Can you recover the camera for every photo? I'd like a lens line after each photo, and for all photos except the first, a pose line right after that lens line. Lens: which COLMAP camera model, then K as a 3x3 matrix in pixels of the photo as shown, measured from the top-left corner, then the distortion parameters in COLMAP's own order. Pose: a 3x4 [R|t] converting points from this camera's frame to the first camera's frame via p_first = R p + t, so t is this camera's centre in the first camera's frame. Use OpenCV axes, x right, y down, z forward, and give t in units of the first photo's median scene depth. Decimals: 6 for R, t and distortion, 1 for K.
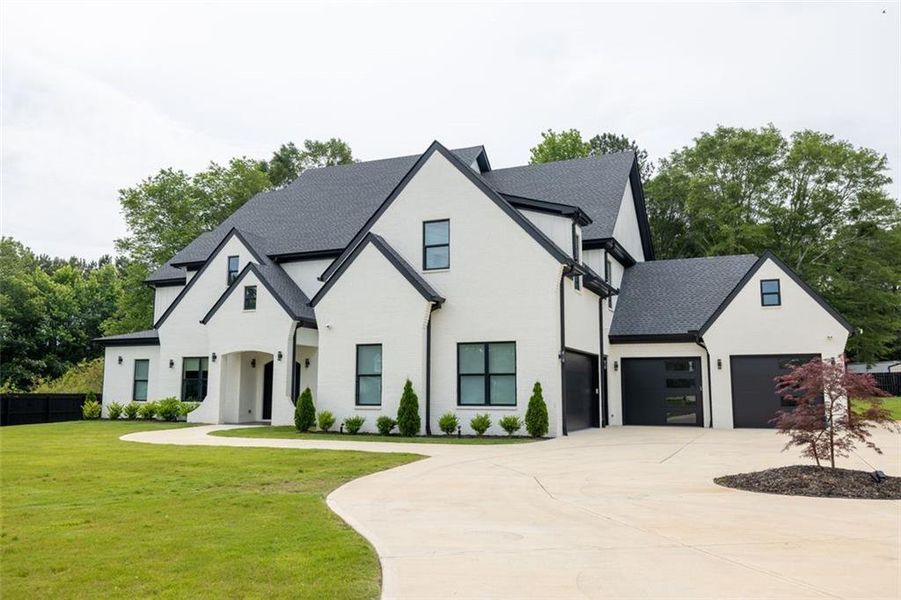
lens RADIAL K [[734.8, 0, 450.5], [0, 734.8, 300.0], [0, 0, 1]] dist [-0.002456, -0.000943]
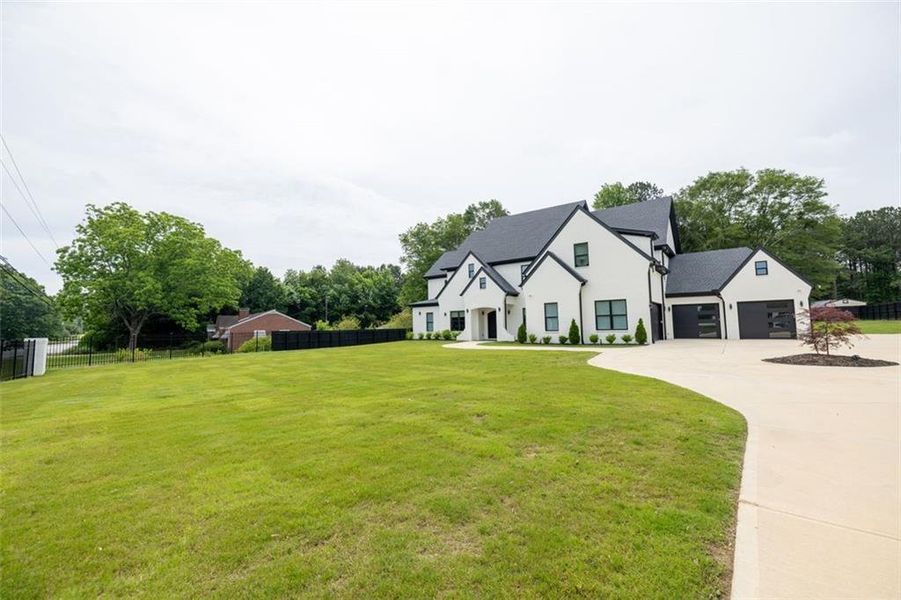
lens RADIAL K [[382.9, 0, 449.0], [0, 382.9, 297.8], [0, 0, 1]] dist [0.001710, 0.000126]
pose [[0.974107, -0.038205, -0.222838, -0.119056], [0.050019, 0.997613, 0.047613, -0.018716], [0.220487, -0.057526, 0.973692, -0.131494]]
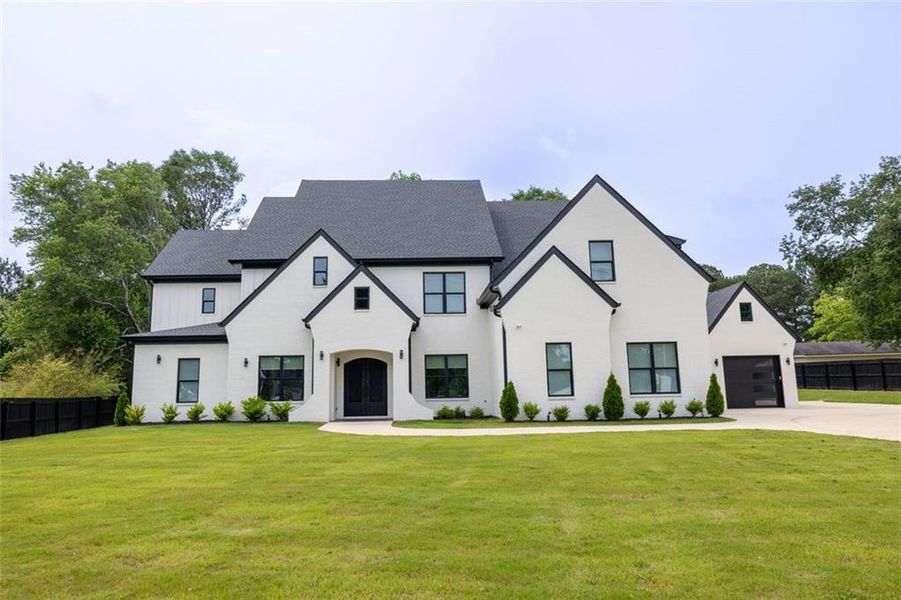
lens RADIAL K [[612.7, 0, 450.5], [0, 612.7, 300.0], [0, 0, 1]] dist [0.006326, 0.002721]
pose [[0.896652, 0.046946, 0.440241, -0.542649], [-0.034364, 0.998742, -0.036513, 0.026888], [-0.441401, 0.017612, 0.897137, 0.167640]]
